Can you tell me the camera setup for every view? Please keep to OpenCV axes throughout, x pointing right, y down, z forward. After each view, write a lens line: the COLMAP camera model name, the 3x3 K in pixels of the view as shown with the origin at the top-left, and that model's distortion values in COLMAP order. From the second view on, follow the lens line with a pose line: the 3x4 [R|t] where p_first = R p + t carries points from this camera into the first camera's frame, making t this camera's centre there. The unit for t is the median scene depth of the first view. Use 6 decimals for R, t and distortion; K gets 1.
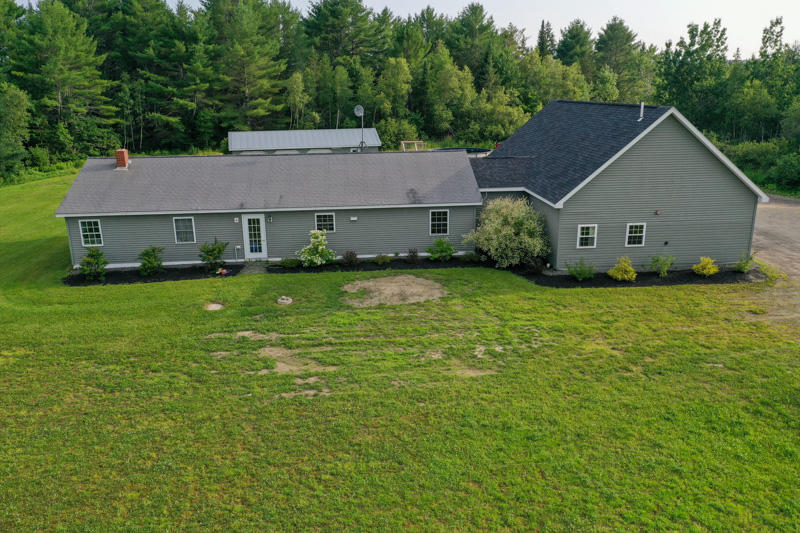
lens RADIAL K [[638.7, 0, 403.3], [0, 638.7, 267.6], [0, 0, 1]] dist [0.014003, 0.003162]
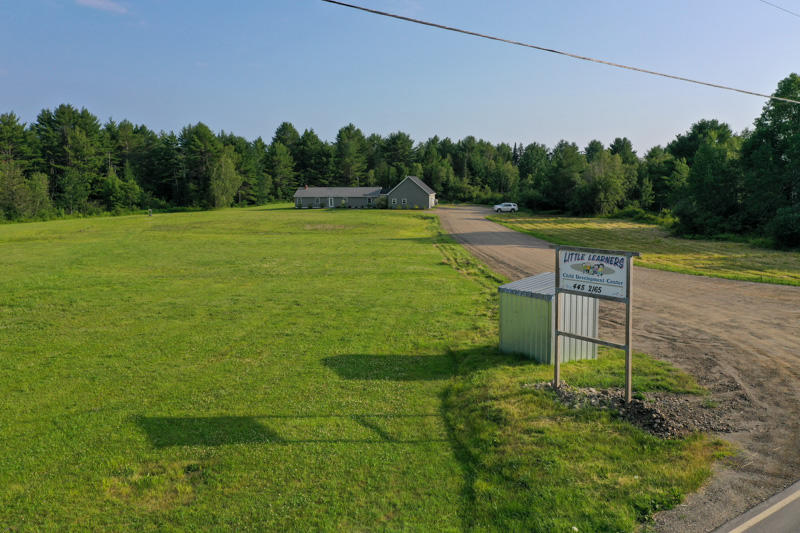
lens RADIAL K [[638.7, 0, 403.3], [0, 638.7, 267.6], [0, 0, 1]] dist [0.014003, 0.003162]
pose [[0.977091, 0.035283, -0.209879, 1.335009], [-0.065144, 0.988410, -0.137118, 1.069198], [0.202609, 0.147649, 0.968065, -3.495953]]
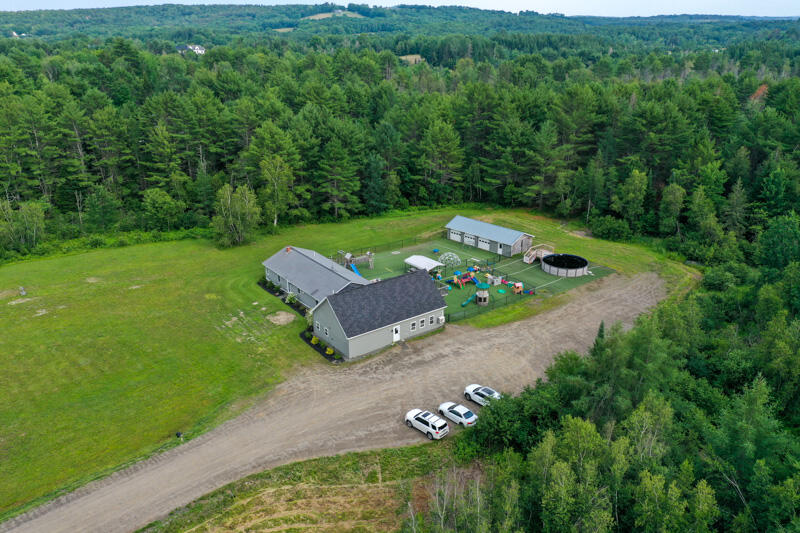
lens RADIAL K [[638.7, 0, 403.3], [0, 638.7, 267.6], [0, 0, 1]] dist [0.014003, 0.003162]
pose [[0.523131, 0.316472, -0.791315, 2.623724], [-0.234619, 0.946099, 0.223270, -1.011797], [0.819321, 0.068858, 0.569185, -0.376435]]
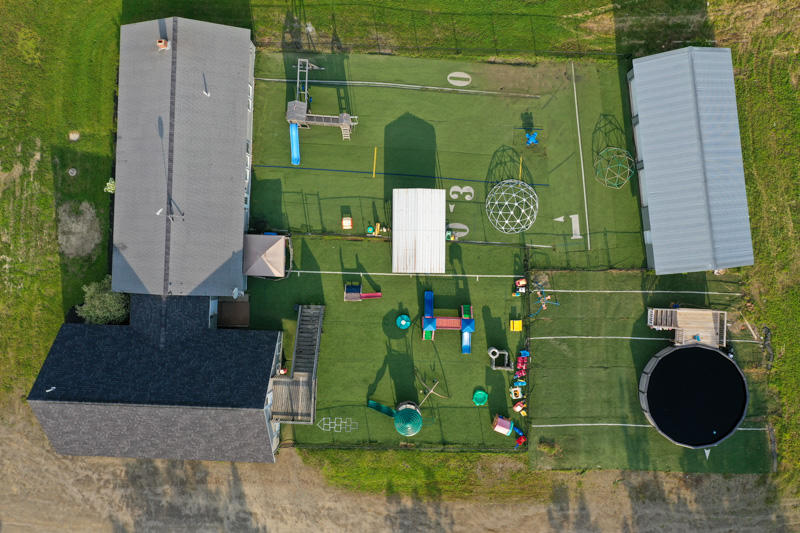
lens RADIAL K [[638.7, 0, 403.3], [0, 638.7, 267.6], [0, 0, 1]] dist [0.014003, 0.003162]
pose [[-0.122519, 0.992378, 0.013219, -0.039928], [-0.250901, -0.043857, 0.967019, -1.810084], [0.960228, 0.115162, 0.254362, 1.300785]]
